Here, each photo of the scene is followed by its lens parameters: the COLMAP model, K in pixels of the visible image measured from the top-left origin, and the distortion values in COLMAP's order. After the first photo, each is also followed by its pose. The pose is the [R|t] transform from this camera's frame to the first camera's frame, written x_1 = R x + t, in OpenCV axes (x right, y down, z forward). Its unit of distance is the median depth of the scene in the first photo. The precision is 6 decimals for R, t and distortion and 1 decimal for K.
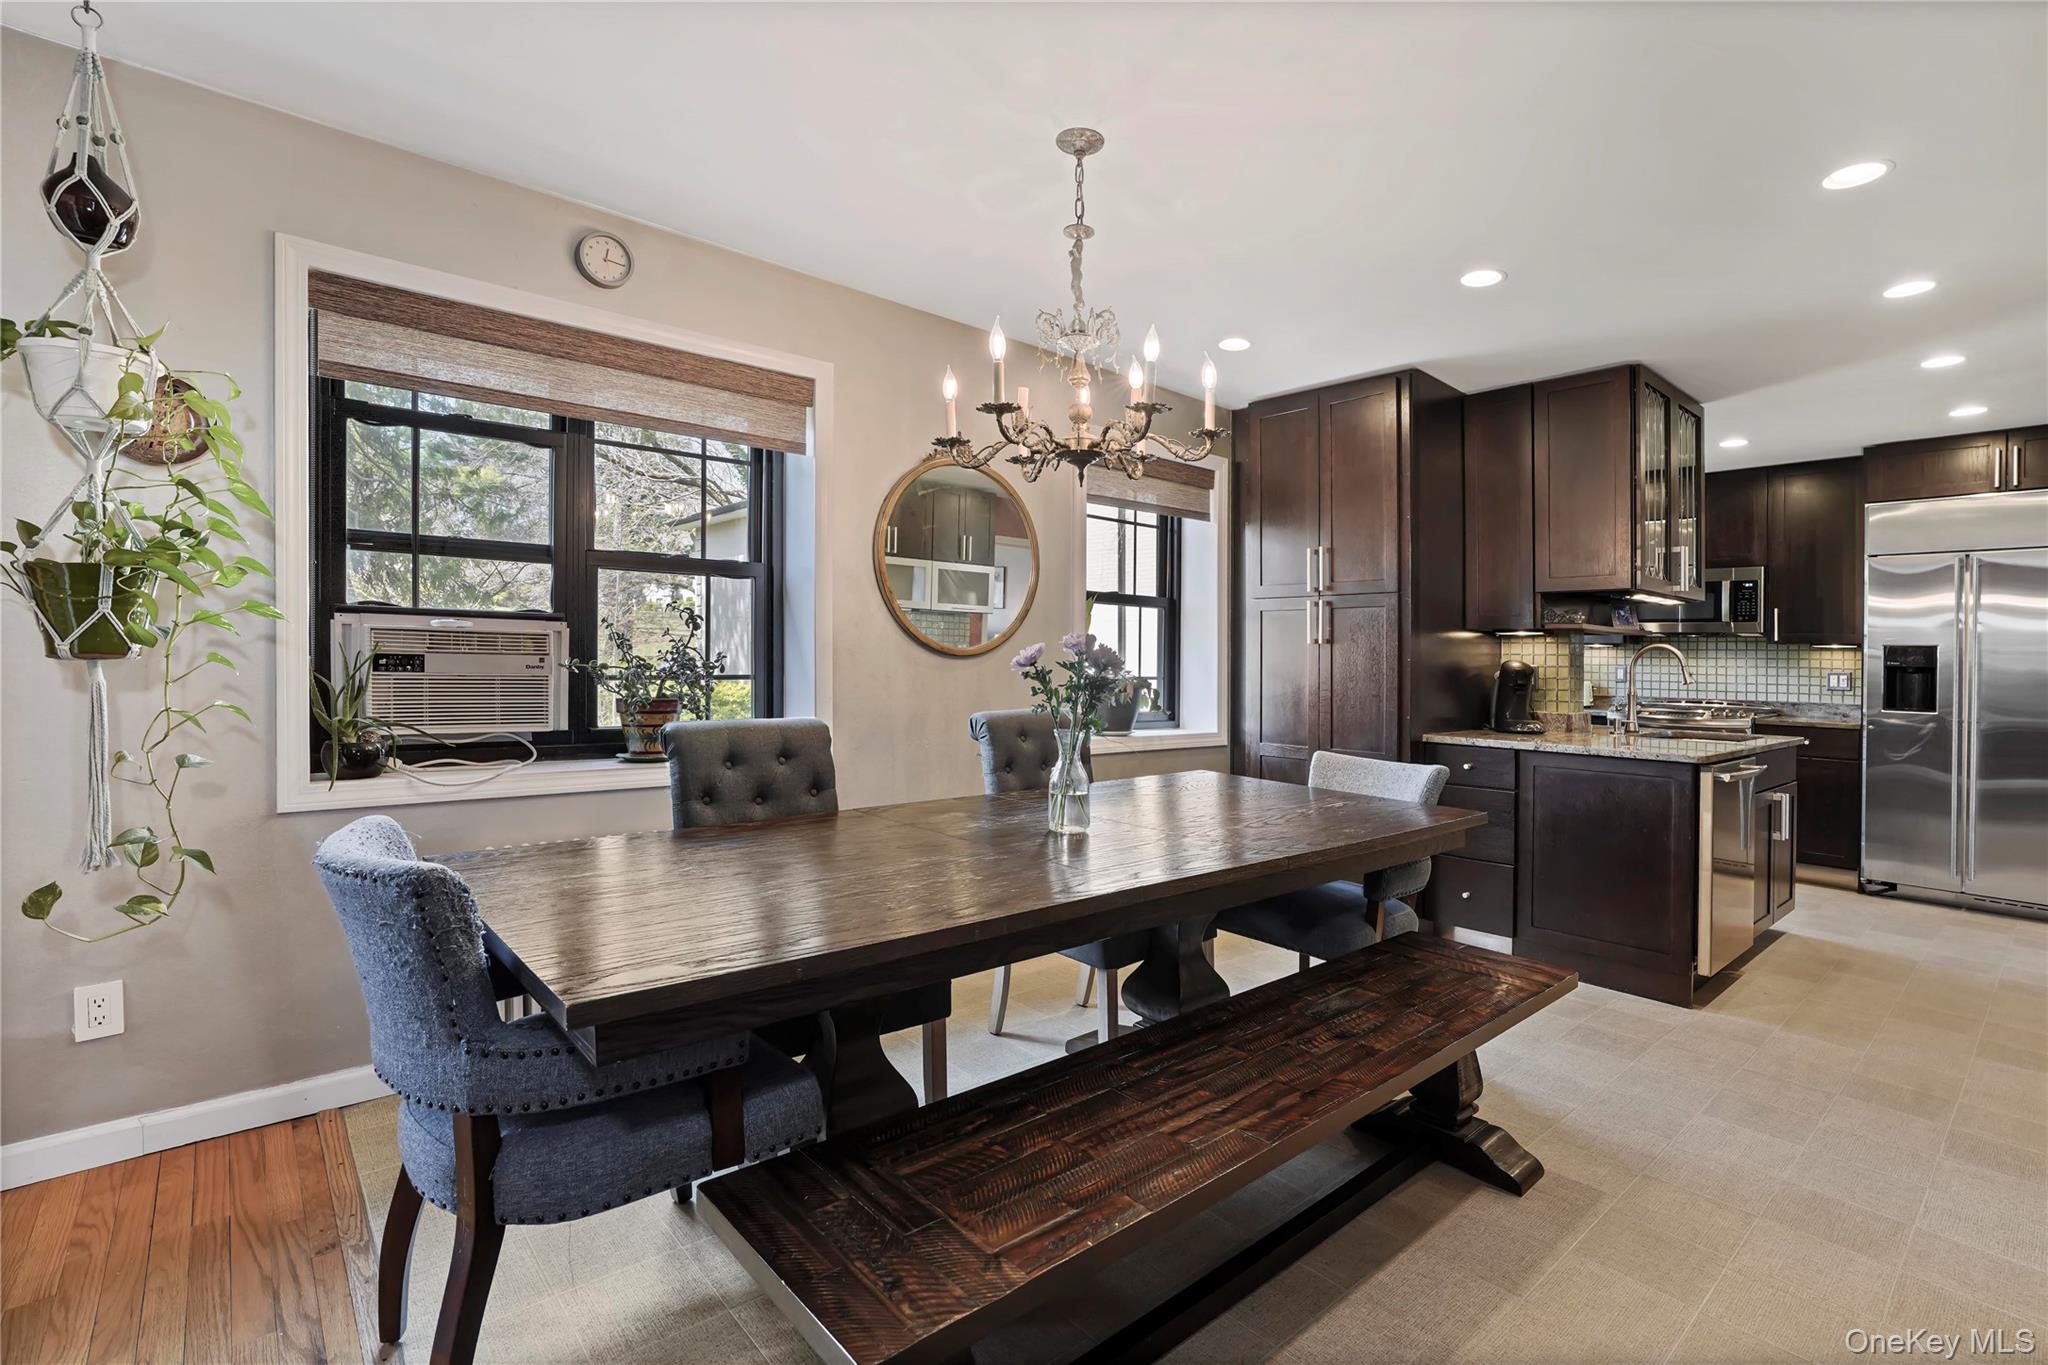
lens RADIAL K [[956.9, 0, 1018.9], [0, 956.9, 650.5], [0, 0, 1]] dist [-0.045775, 0.018713]
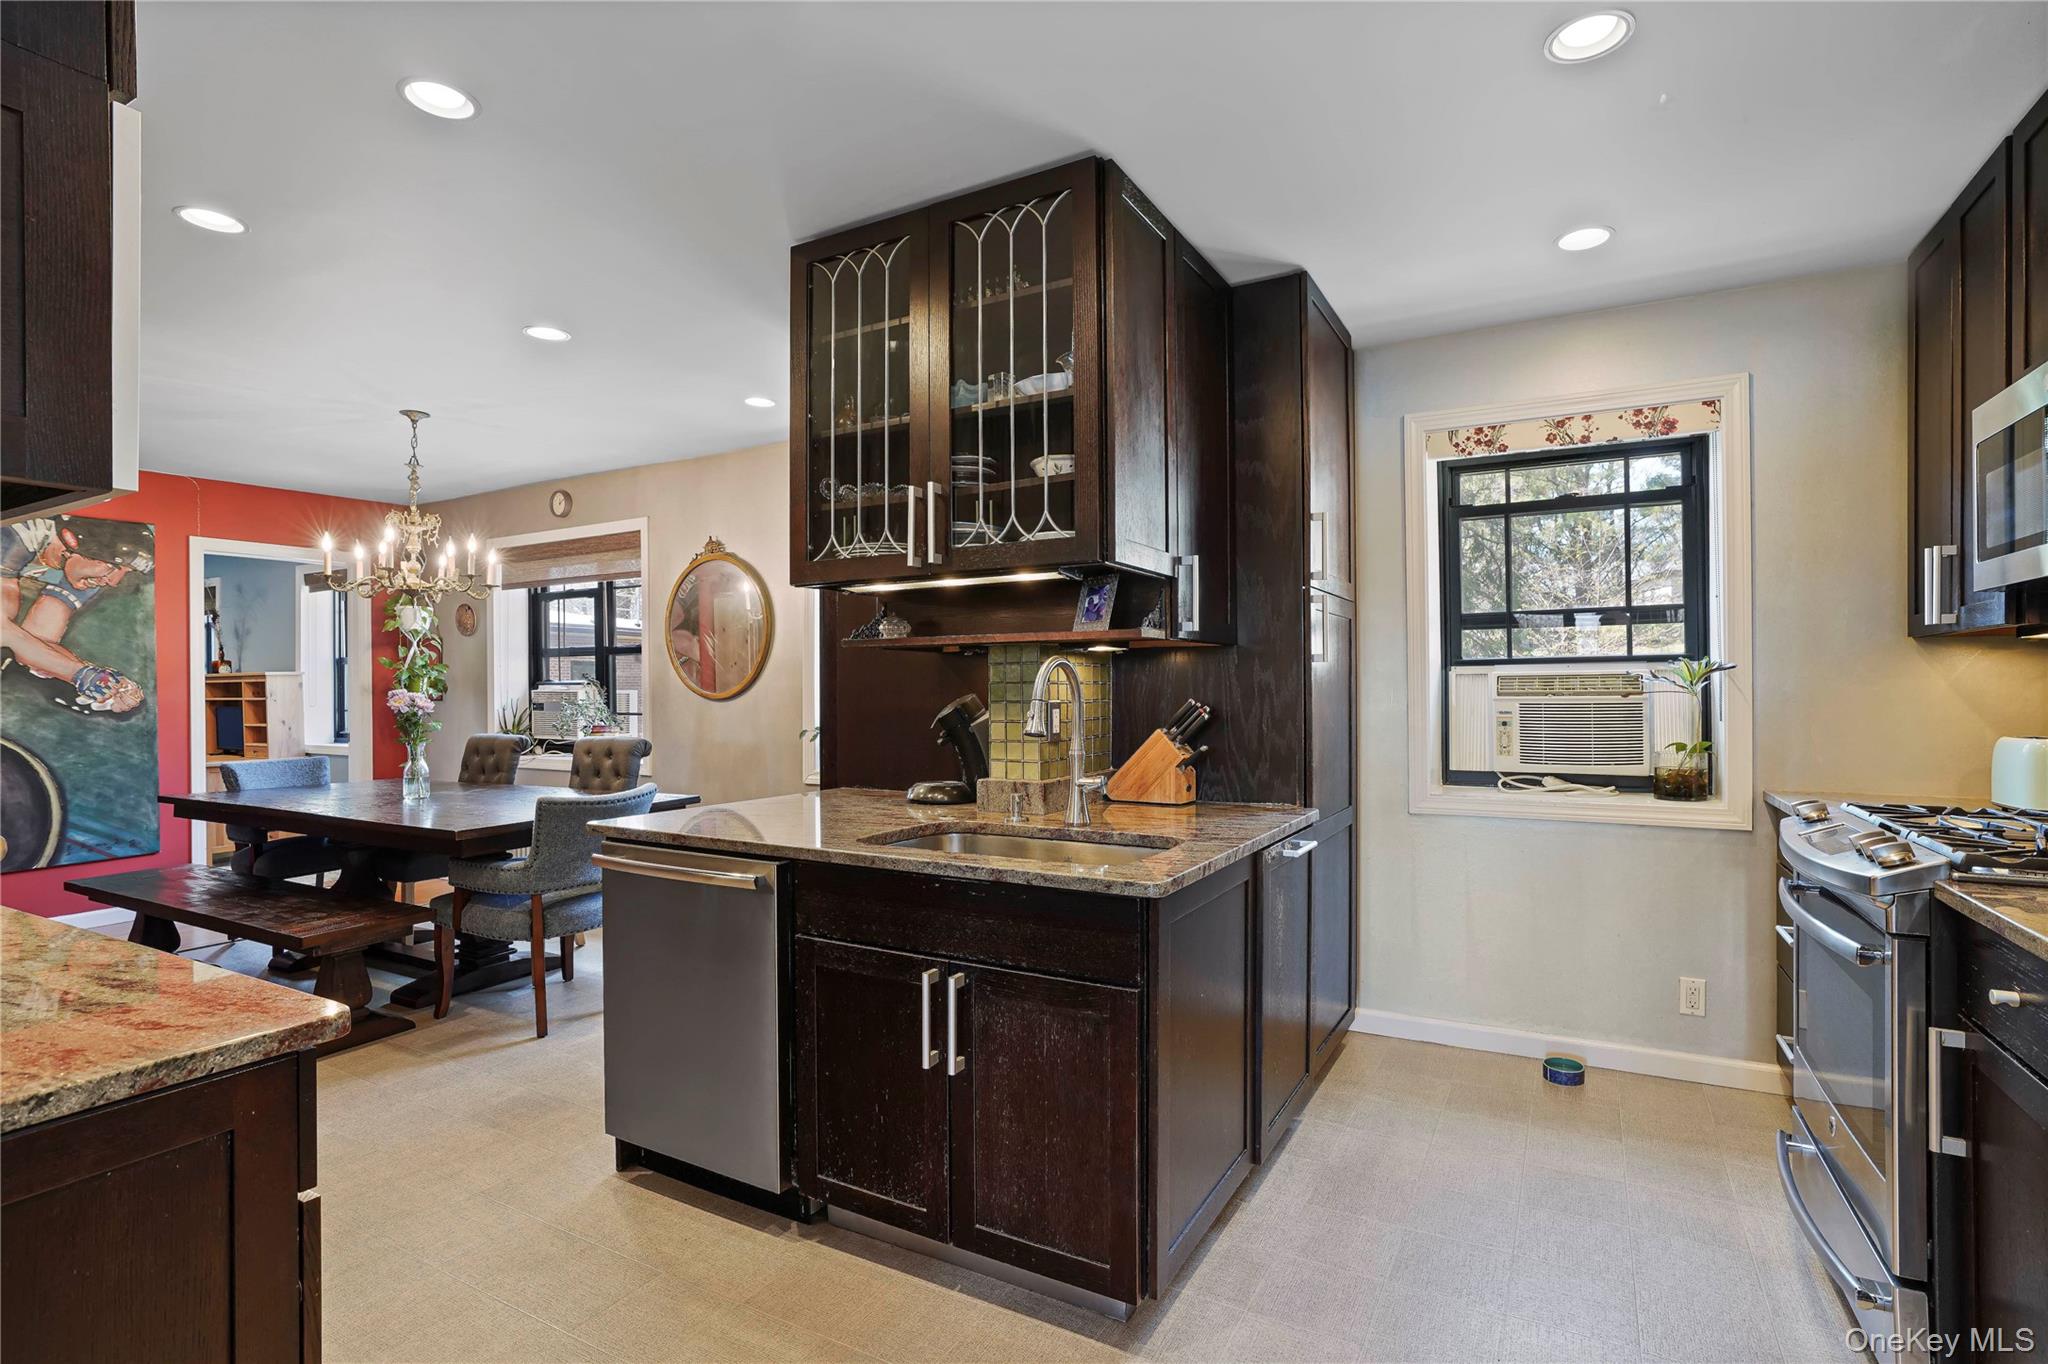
lens RADIAL K [[995.7, 0, 1050.2], [0, 995.7, 686.3], [0, 0, 1]] dist [-0.042292, 0.017969]
pose [[0.340176, -0.025352, -0.940020, 1.083442], [0.019217, 0.999615, -0.020005, 0.018458], [0.940166, -0.011259, 0.340532, 0.734629]]
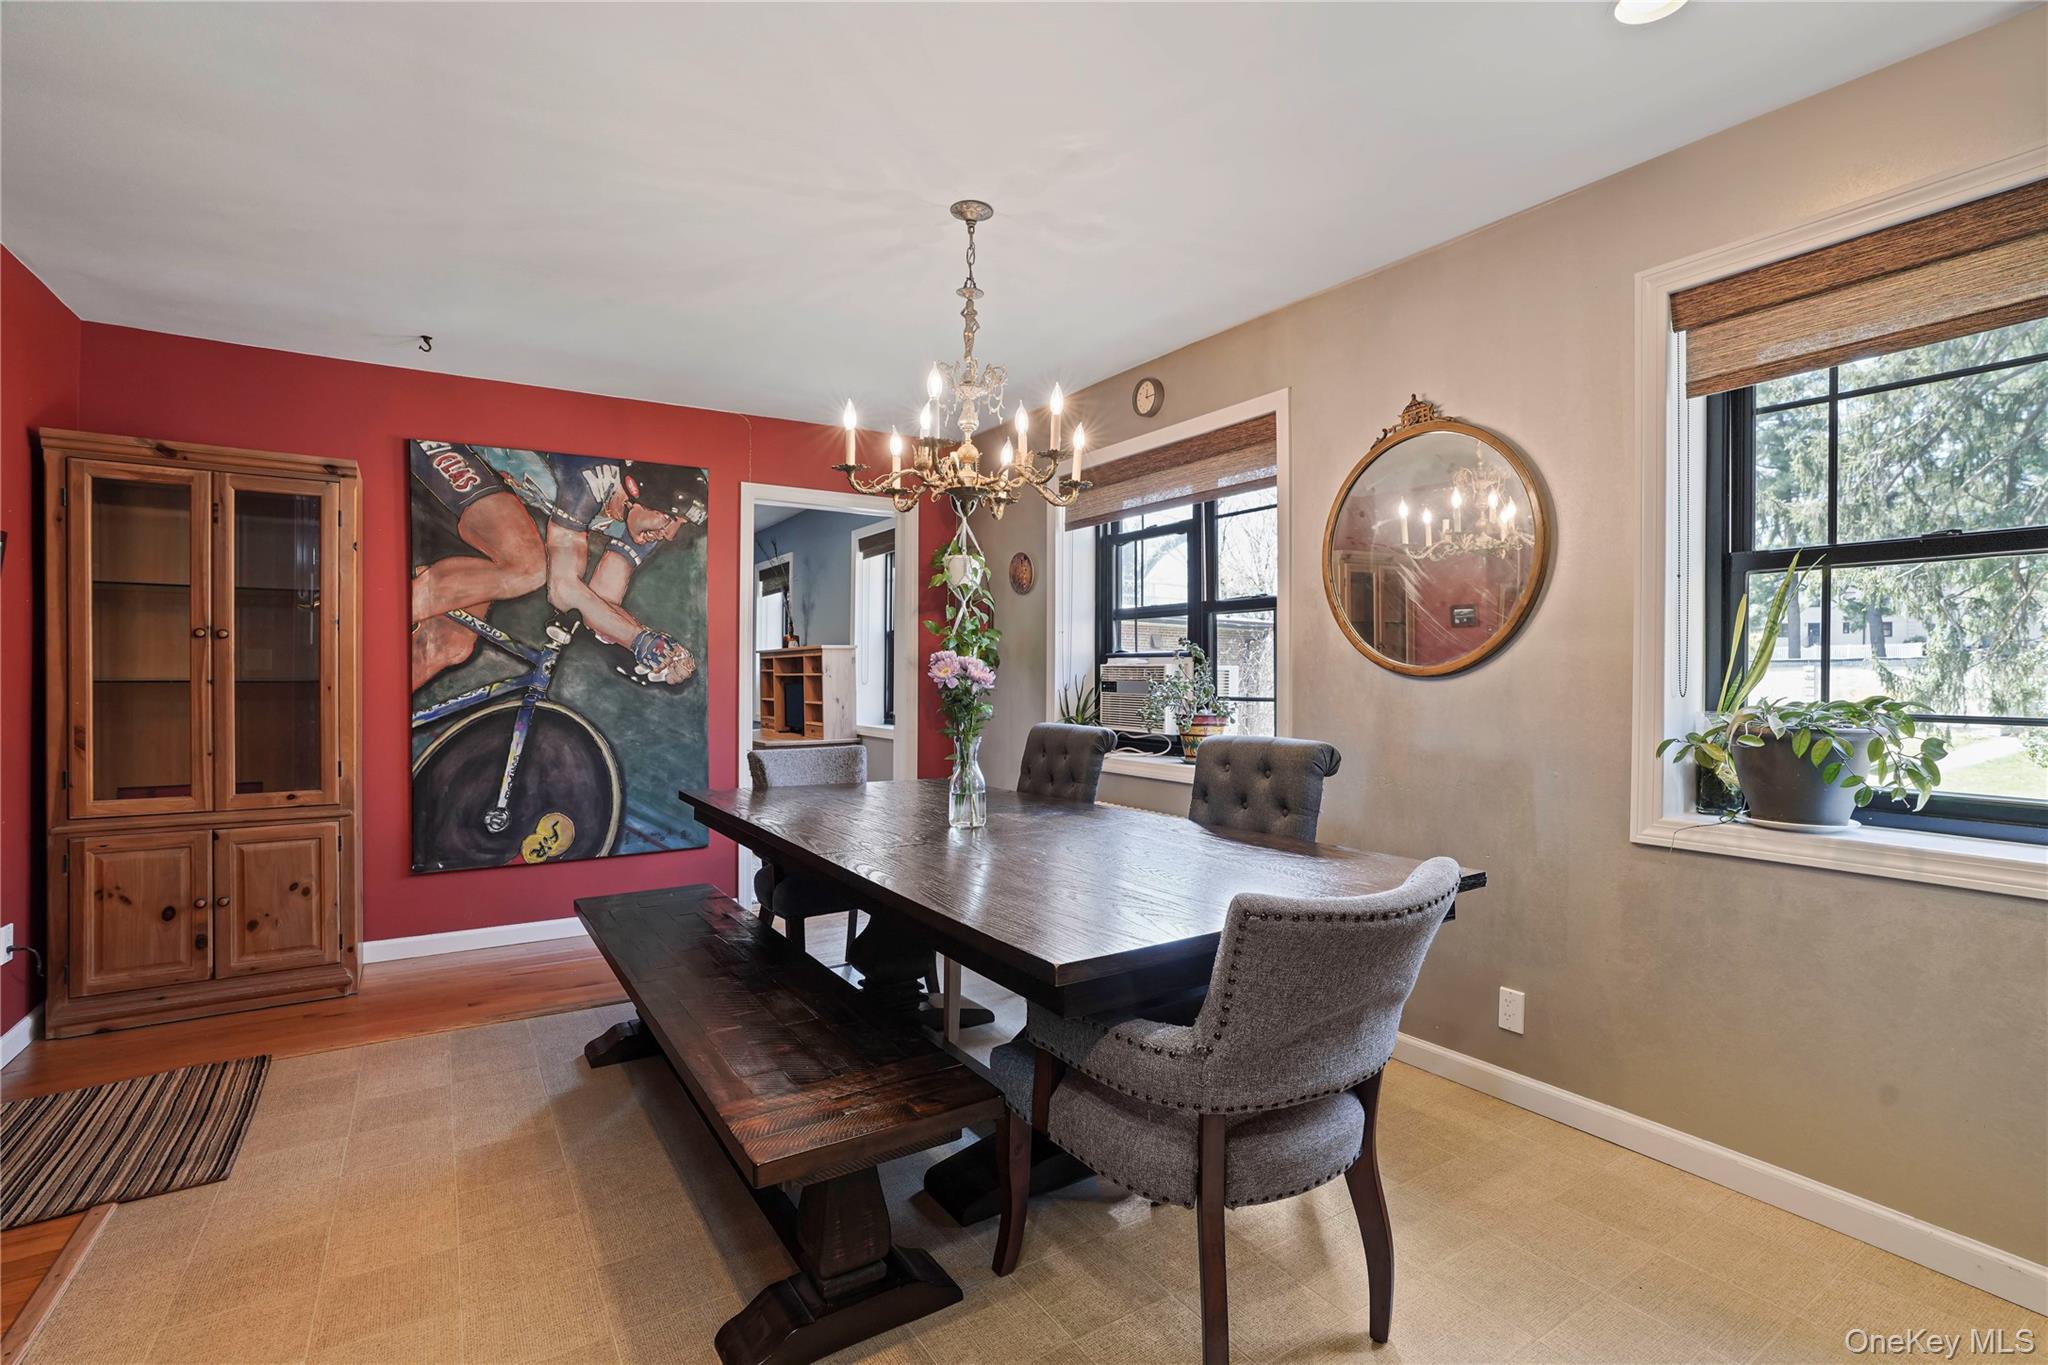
lens RADIAL K [[956.9, 0, 1056.9], [0, 956.9, 679.9], [0, 0, 1]] dist [-0.045775, 0.018713]
pose [[-0.124105, -0.021637, -0.992033, 0.567474], [-0.004004, 0.999765, -0.021305, 0.019989], [0.992261, 0.001329, -0.124163, 0.609680]]
